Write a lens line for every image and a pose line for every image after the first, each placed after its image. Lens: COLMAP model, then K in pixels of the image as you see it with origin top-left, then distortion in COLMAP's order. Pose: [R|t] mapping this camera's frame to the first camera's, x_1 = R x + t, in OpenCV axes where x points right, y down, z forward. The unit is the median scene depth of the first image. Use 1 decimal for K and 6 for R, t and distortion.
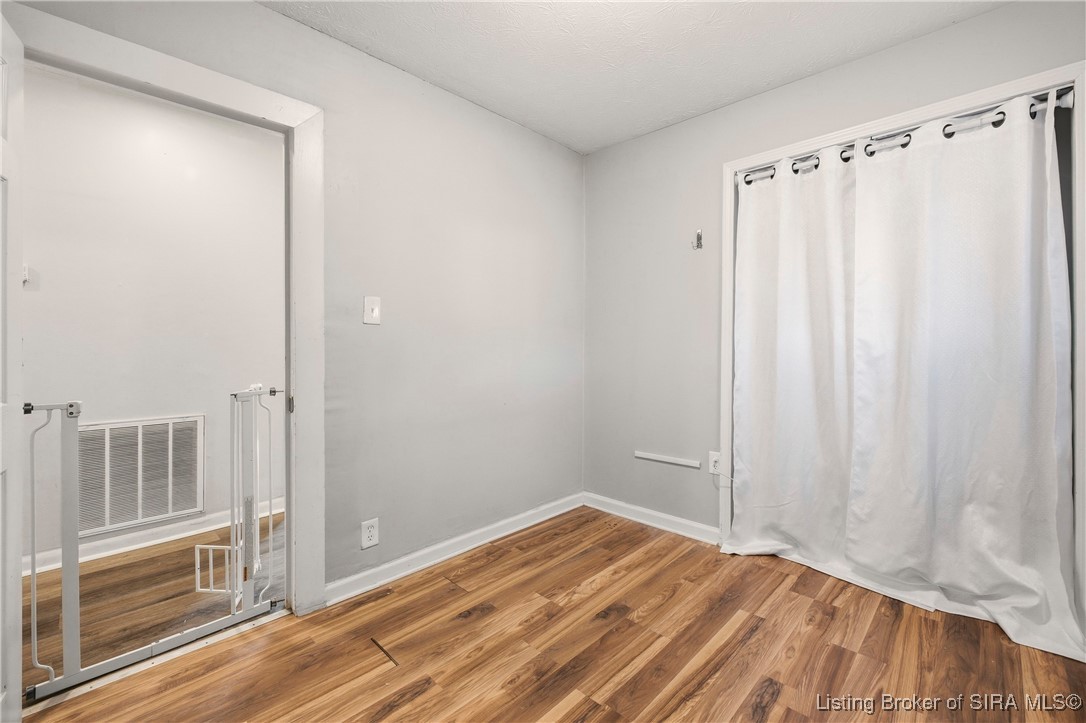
lens RADIAL K [[455.7, 0, 547.5], [0, 455.7, 361.1], [0, 0, 1]] dist [-0.004782, 0.000703]
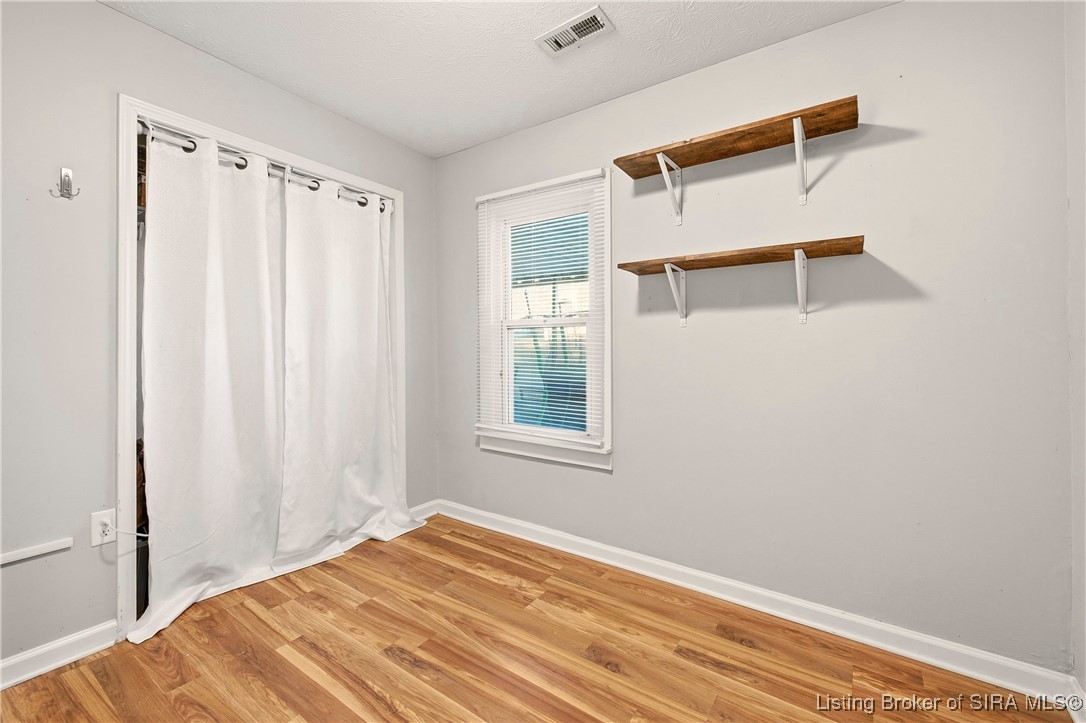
lens RADIAL K [[455.7, 0, 546.3], [0, 455.7, 352.3], [0, 0, 1]] dist [-0.004782, 0.000703]
pose [[-0.176582, 0.011249, 0.984222, -0.567568], [0.035744, 0.999348, -0.005009, -0.004394], [-0.983637, 0.034296, -0.176869, 0.655925]]
